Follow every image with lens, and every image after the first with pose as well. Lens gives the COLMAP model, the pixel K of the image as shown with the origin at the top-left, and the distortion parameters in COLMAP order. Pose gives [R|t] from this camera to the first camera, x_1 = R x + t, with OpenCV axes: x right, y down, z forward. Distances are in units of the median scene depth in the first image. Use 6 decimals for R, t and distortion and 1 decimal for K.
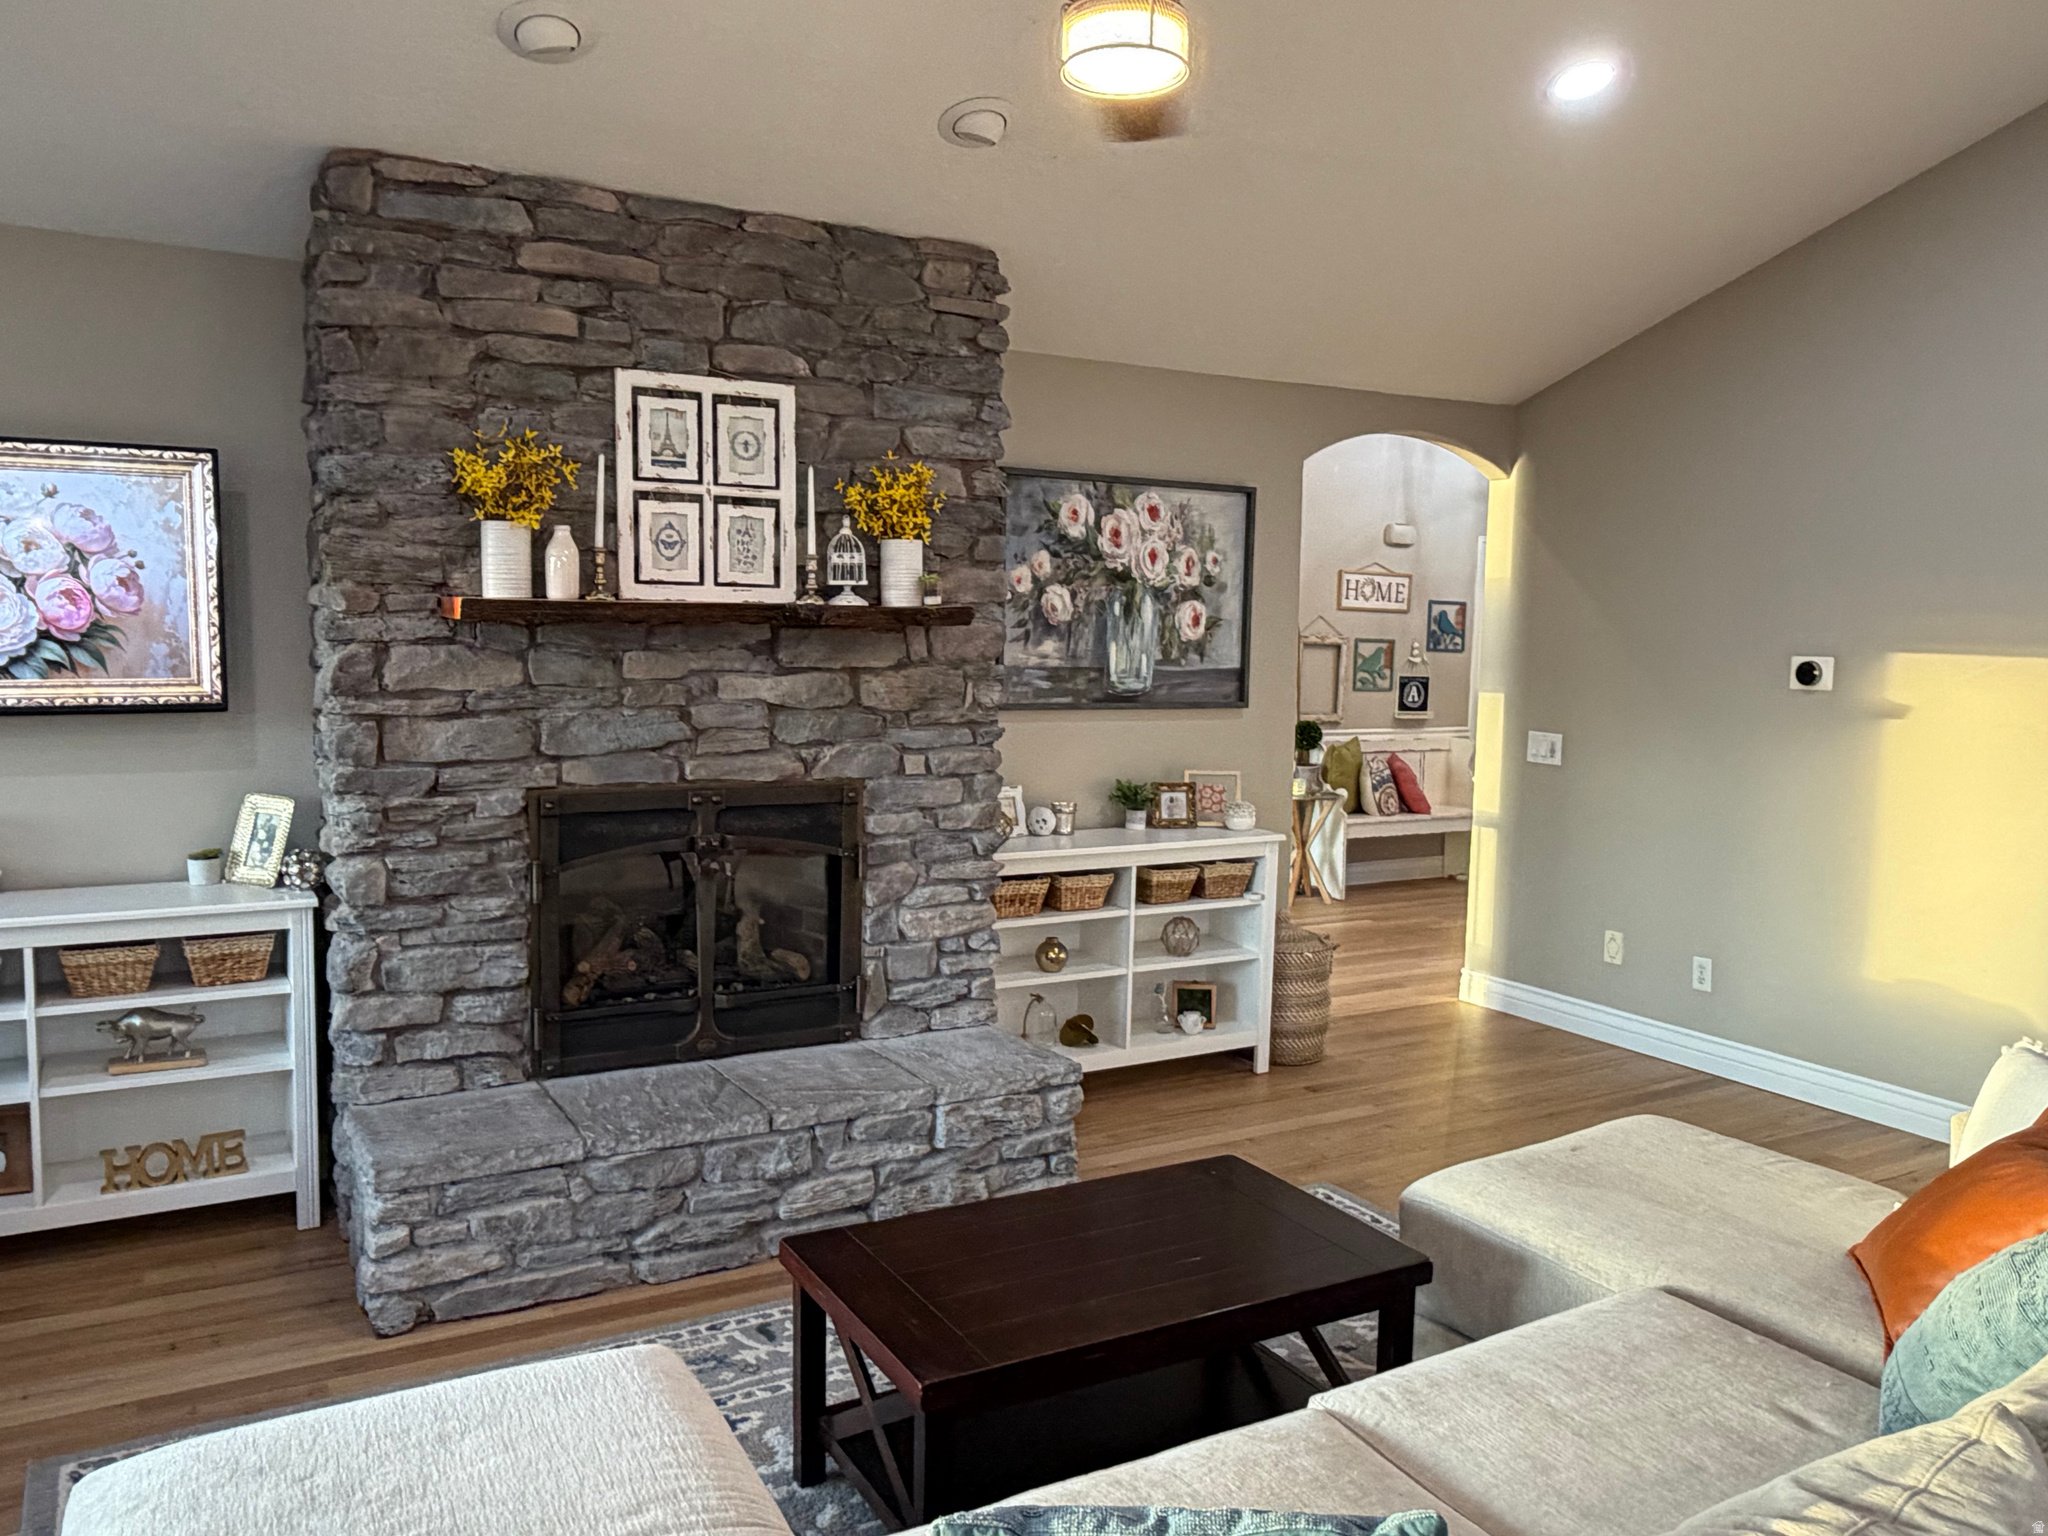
lens RADIAL K [[1547.2, 0, 1019.0], [0, 1547.2, 773.6], [0, 0, 1]] dist [0.011805, -0.013813]
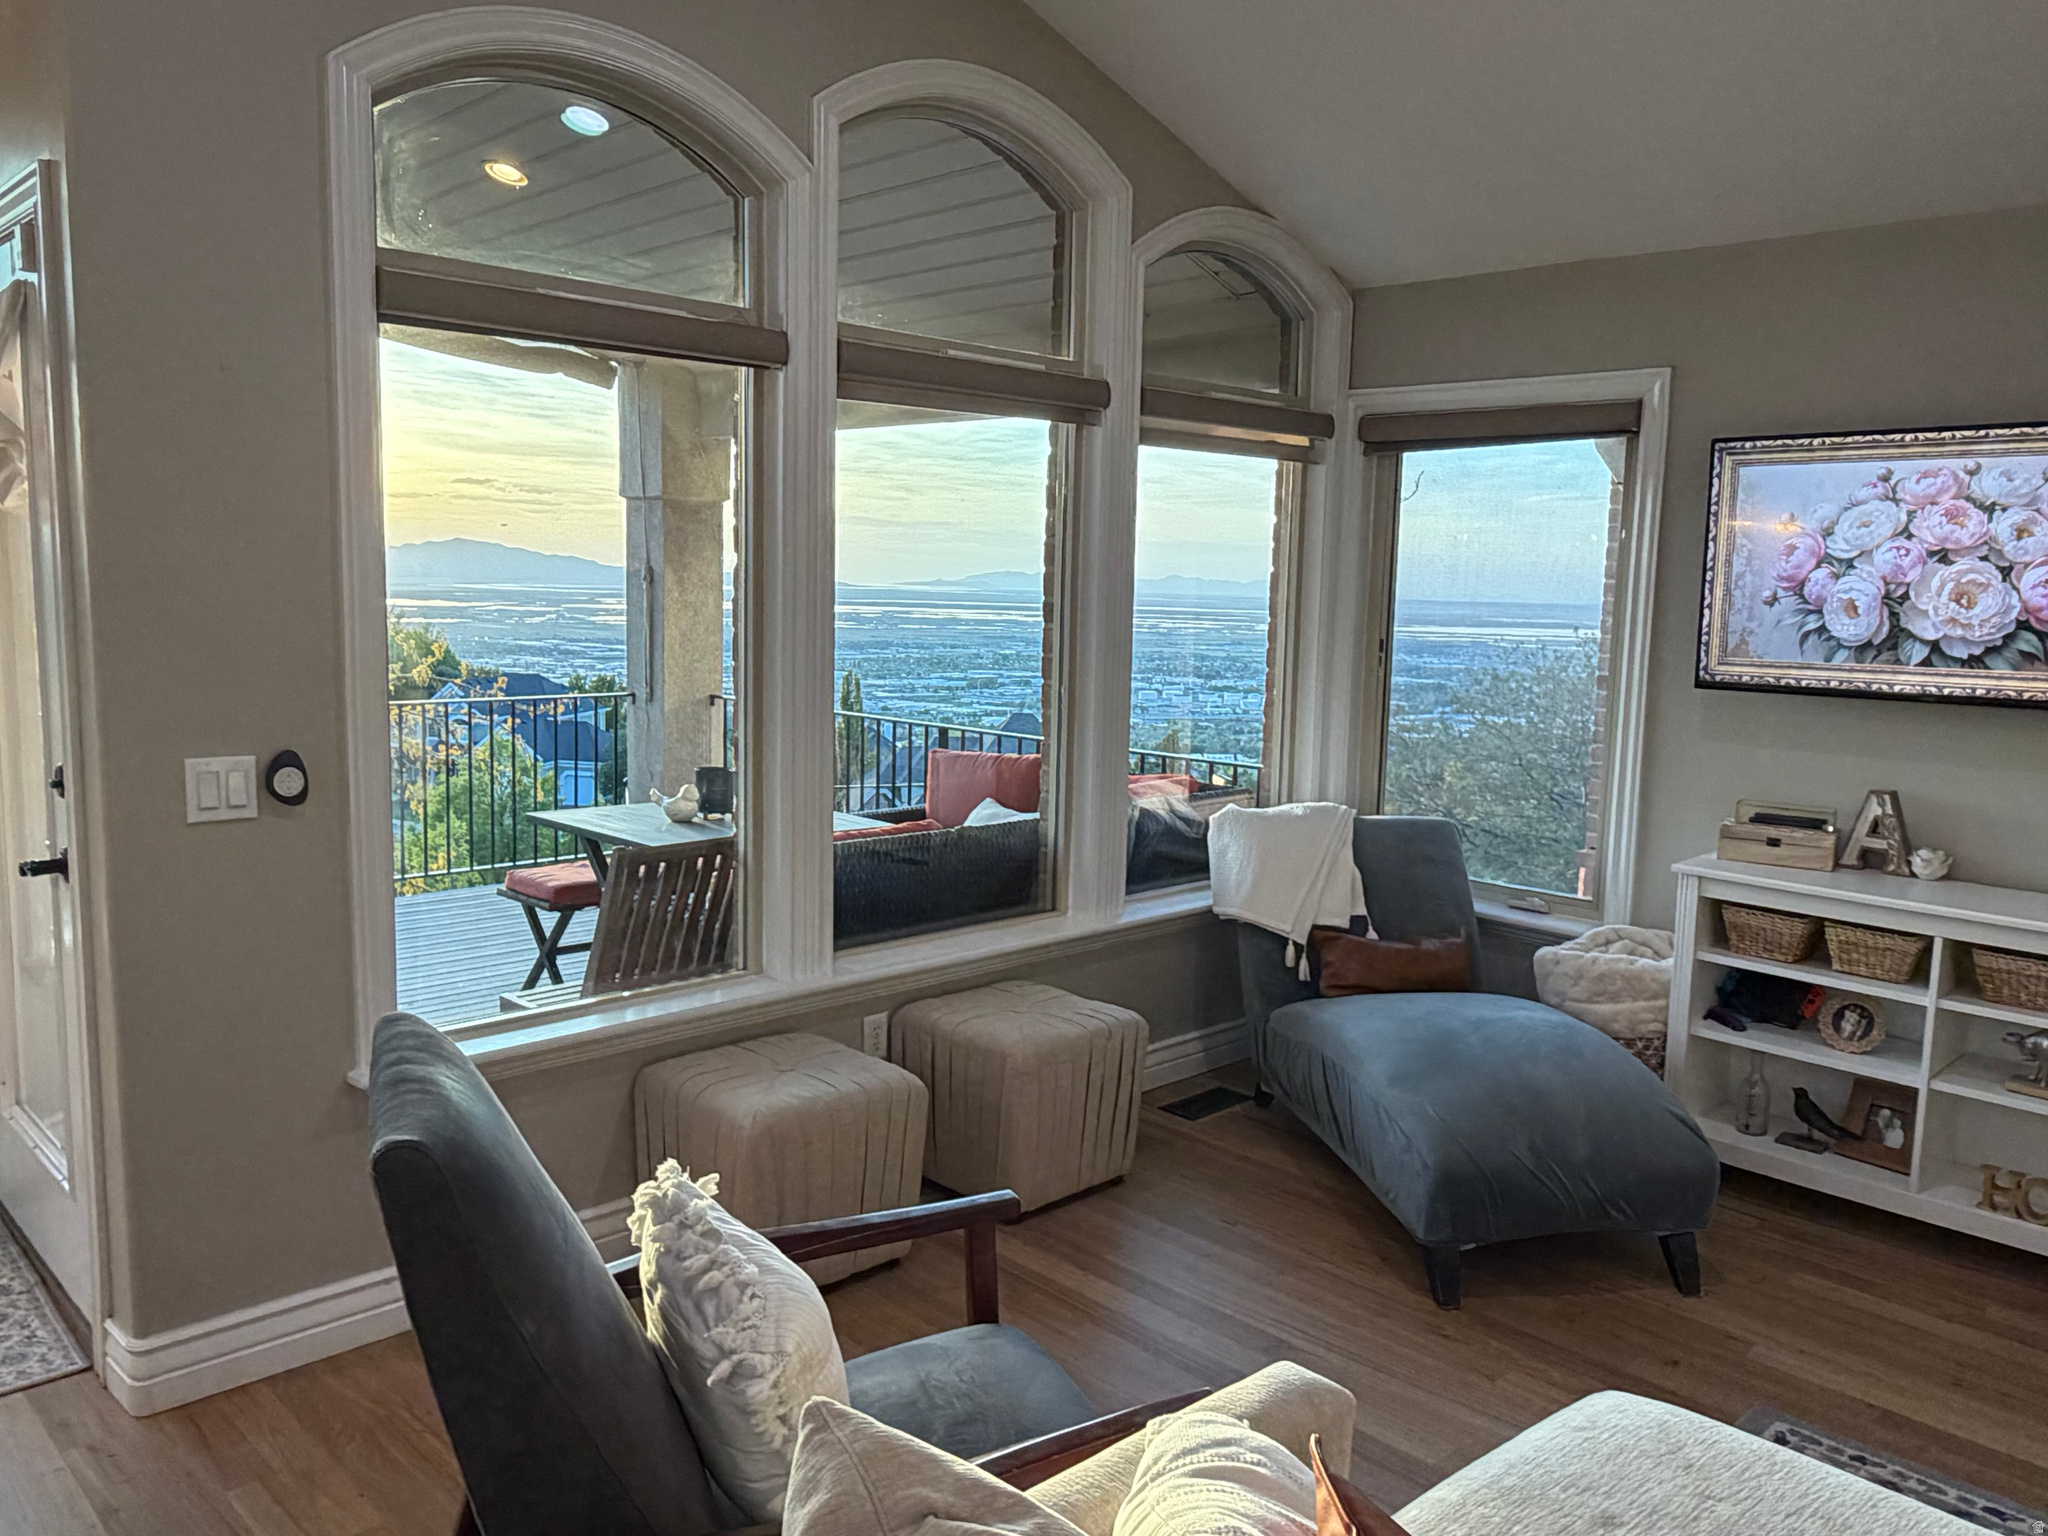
lens RADIAL K [[1547.2, 0, 1044.9], [0, 1547.2, 773.0], [0, 0, 1]] dist [0.011805, -0.013813]
pose [[0.258652, 0.110708, -0.959606, 0.145234], [-0.118675, 0.989527, 0.082172, -0.005221], [0.958653, 0.092627, 0.269082, 0.157724]]
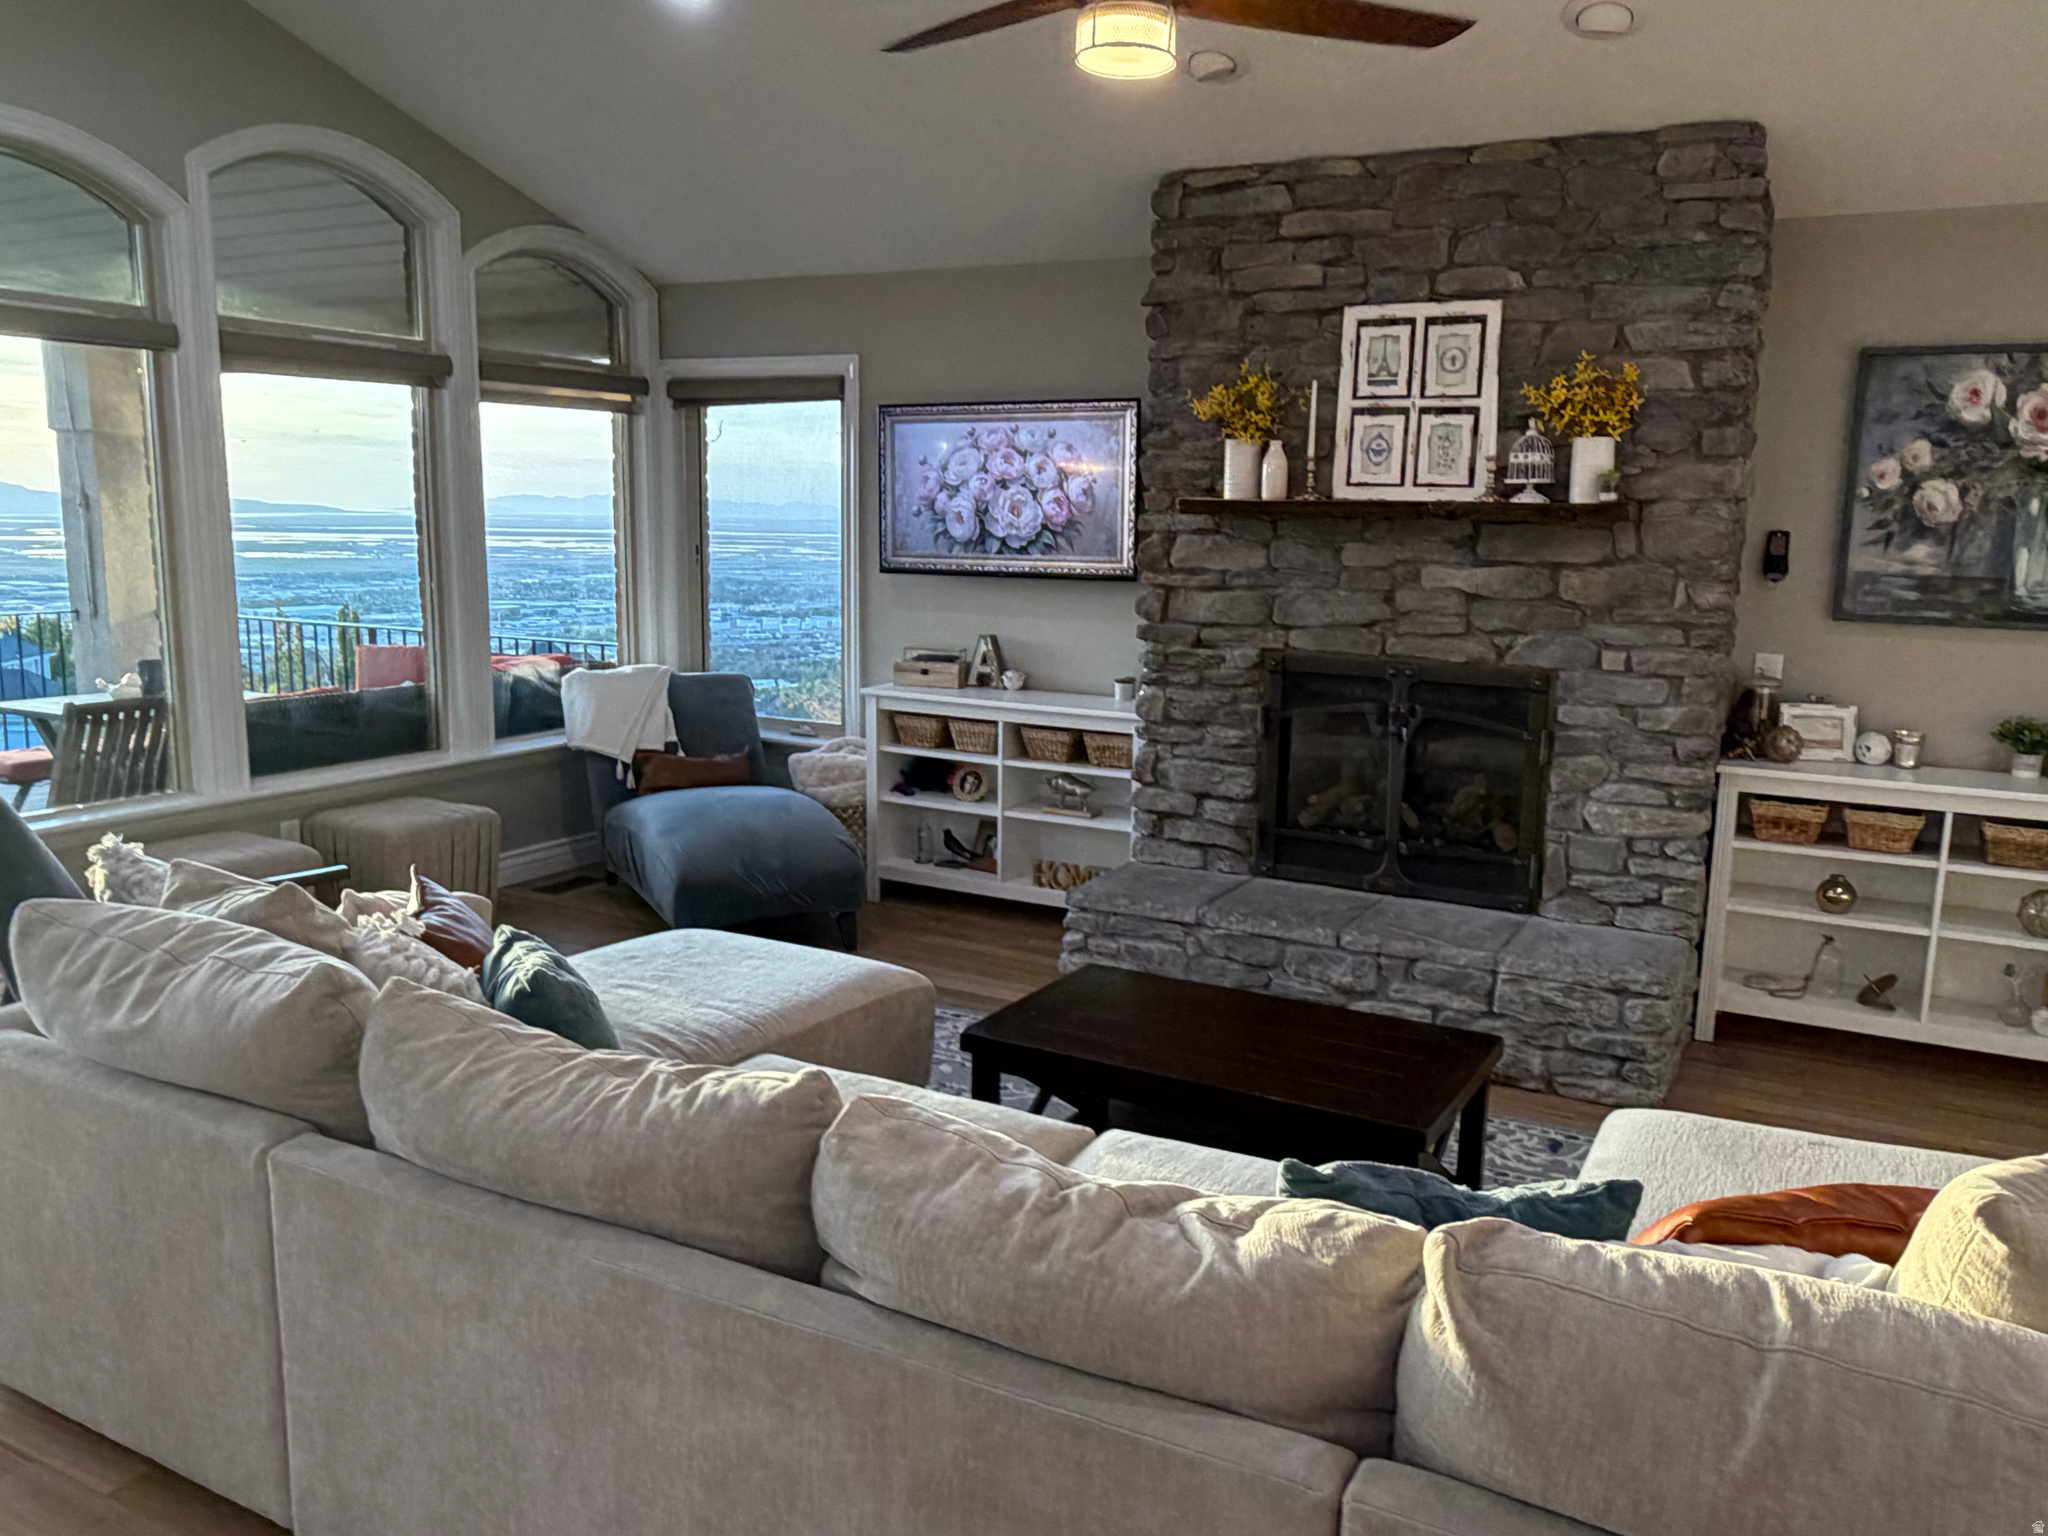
lens RADIAL K [[1547.2, 0, 1040.3], [0, 1547.2, 770.8], [0, 0, 1]] dist [0.011805, -0.013813]
pose [[0.526448, 0.133468, -0.839666, 0.683659], [-0.094010, 0.990683, 0.098531, 0.000790], [0.844994, 0.027065, 0.534091, 0.162456]]
